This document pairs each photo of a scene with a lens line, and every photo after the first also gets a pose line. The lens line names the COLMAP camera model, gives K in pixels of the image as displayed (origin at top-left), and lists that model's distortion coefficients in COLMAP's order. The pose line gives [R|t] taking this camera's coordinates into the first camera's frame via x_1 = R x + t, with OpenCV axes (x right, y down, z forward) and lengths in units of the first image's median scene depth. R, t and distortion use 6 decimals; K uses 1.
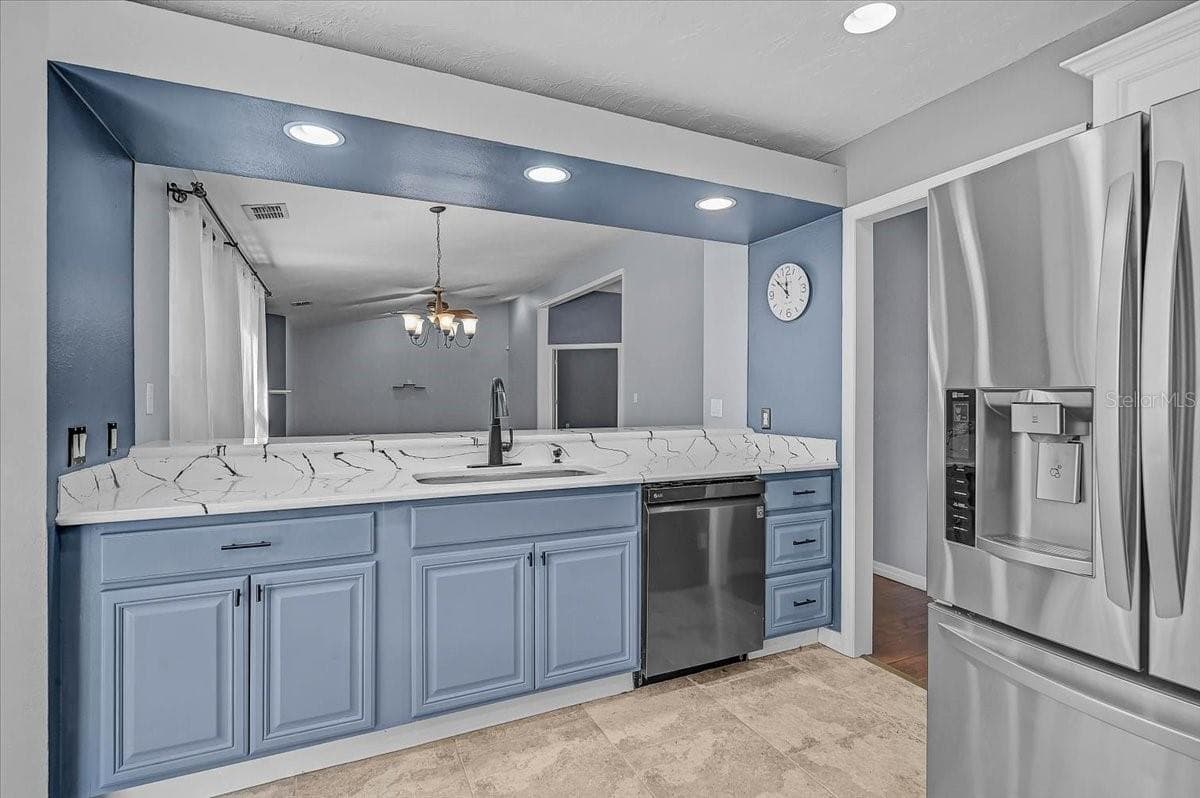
lens RADIAL K [[566.8, 0, 607.3], [0, 566.8, 396.4], [0, 0, 1]] dist [-0.001802, -0.002740]
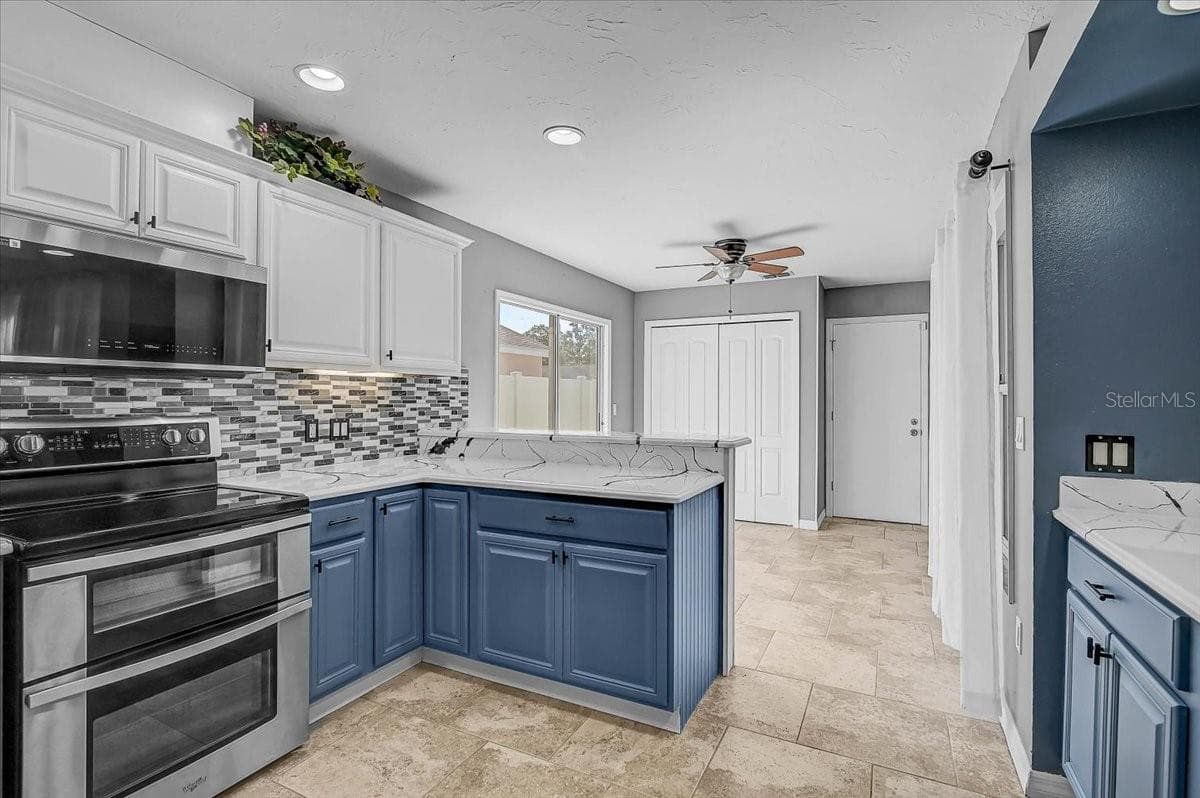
lens RADIAL K [[566.8, 0, 582.3], [0, 566.8, 396.6], [0, 0, 1]] dist [-0.001802, -0.002740]
pose [[-0.797164, -0.004214, -0.603748, 0.401605], [-0.005990, 0.999982, 0.000930, -0.011472], [0.603733, 0.004358, -0.797174, 1.055533]]
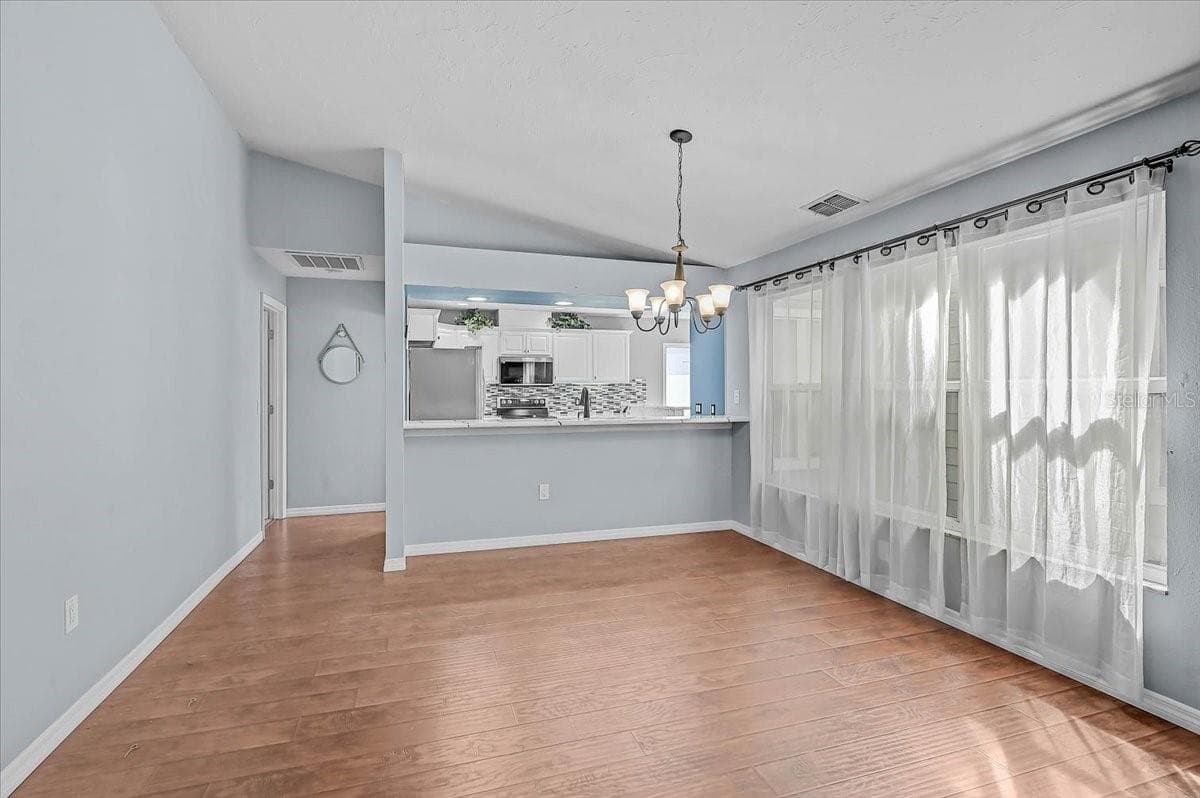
lens RADIAL K [[566.8, 0, 604.3], [0, 566.8, 389.3], [0, 0, 1]] dist [-0.001802, -0.002740]
pose [[-0.991021, 0.002176, 0.133689, -0.703117], [0.002972, 0.999979, 0.005750, -0.046952], [-0.133674, 0.006096, -0.991007, 3.872131]]
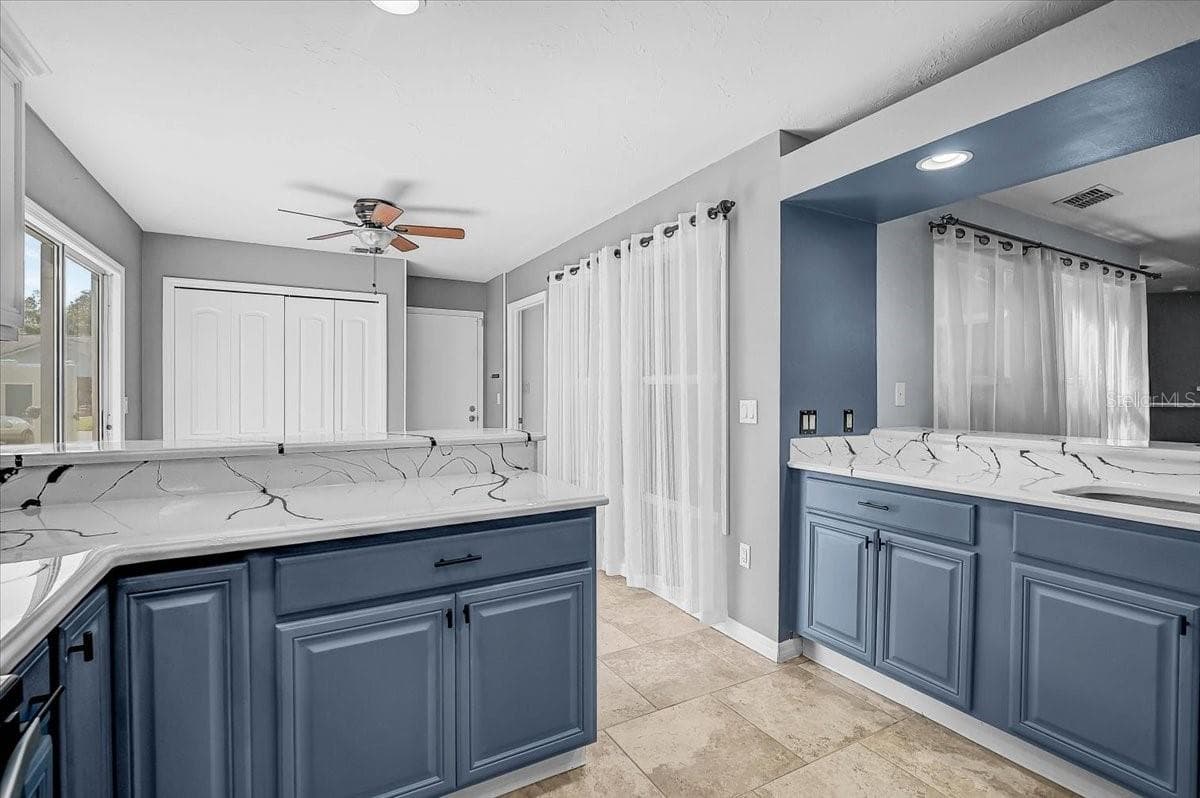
lens RADIAL K [[566.8, 0, 609.4], [0, 566.8, 396.5], [0, 0, 1]] dist [-0.001802, -0.002740]
pose [[0.081127, 0.012735, -0.996622, 0.554400], [-0.005511, 0.999909, 0.012329, -0.003394], [0.996689, 0.004492, 0.081190, 0.247326]]
